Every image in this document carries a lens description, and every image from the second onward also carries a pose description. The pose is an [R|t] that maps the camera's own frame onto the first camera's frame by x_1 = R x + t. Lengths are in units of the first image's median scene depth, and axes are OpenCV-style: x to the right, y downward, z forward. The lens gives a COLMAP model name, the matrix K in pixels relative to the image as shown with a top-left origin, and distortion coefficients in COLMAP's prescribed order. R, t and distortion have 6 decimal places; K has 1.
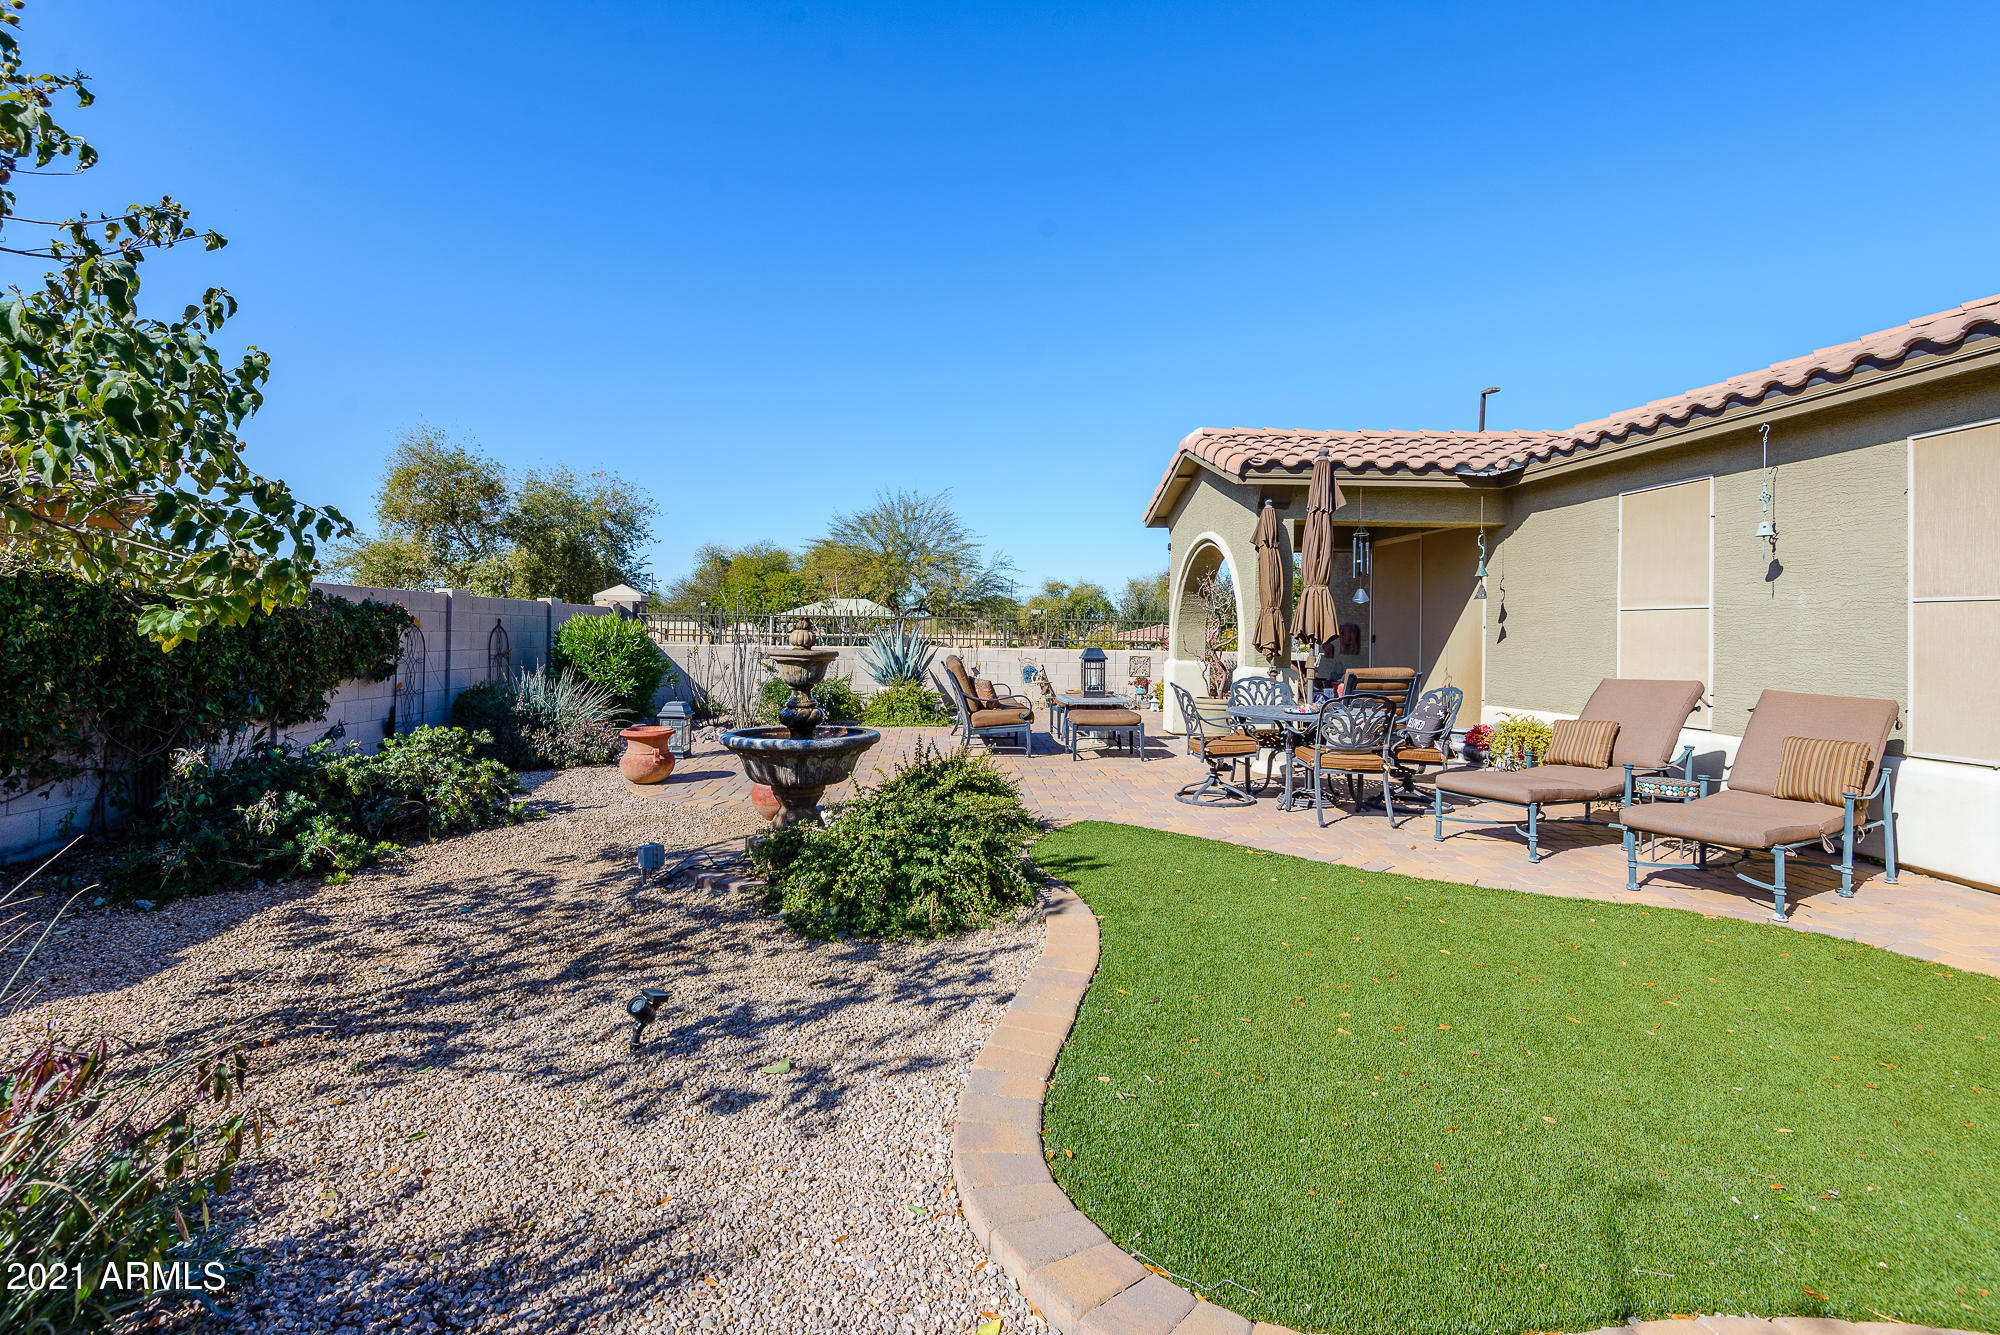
lens RADIAL K [[926.6, 0, 920.5], [0, 926.6, 662.1], [0, 0, 1]] dist [0.034757, -0.020765]
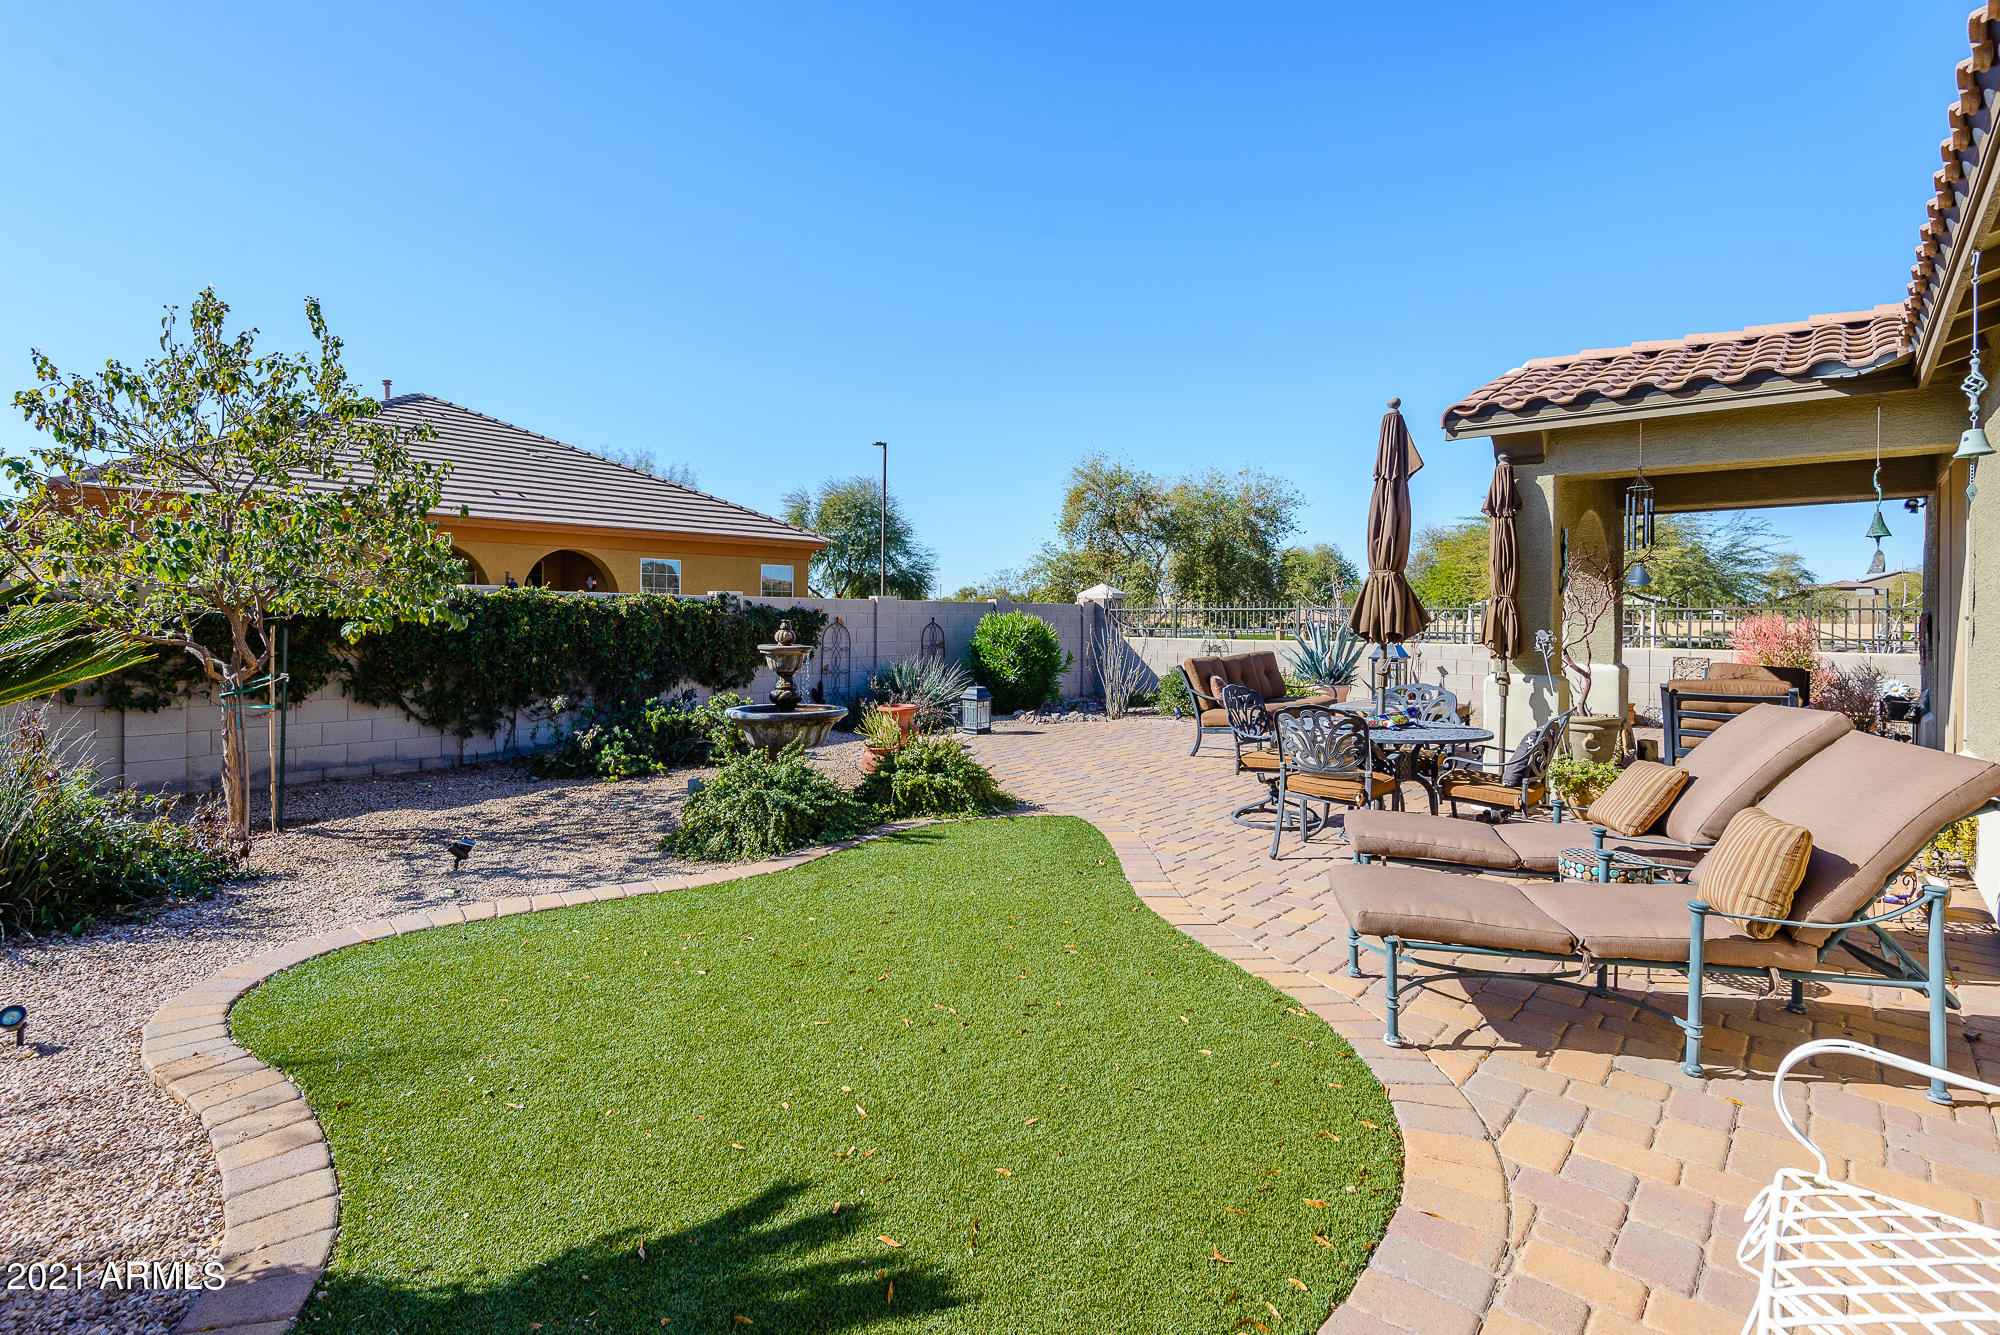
lens RADIAL K [[928.0, 0, 981.7], [0, 928.0, 668.6], [0, 0, 1]] dist [0.036875, -0.020826]
pose [[0.738283, 0.026438, -0.673973, 0.554136], [-0.014680, 0.999625, 0.023131, -0.007767], [0.674332, -0.007183, 0.738394, 0.124291]]
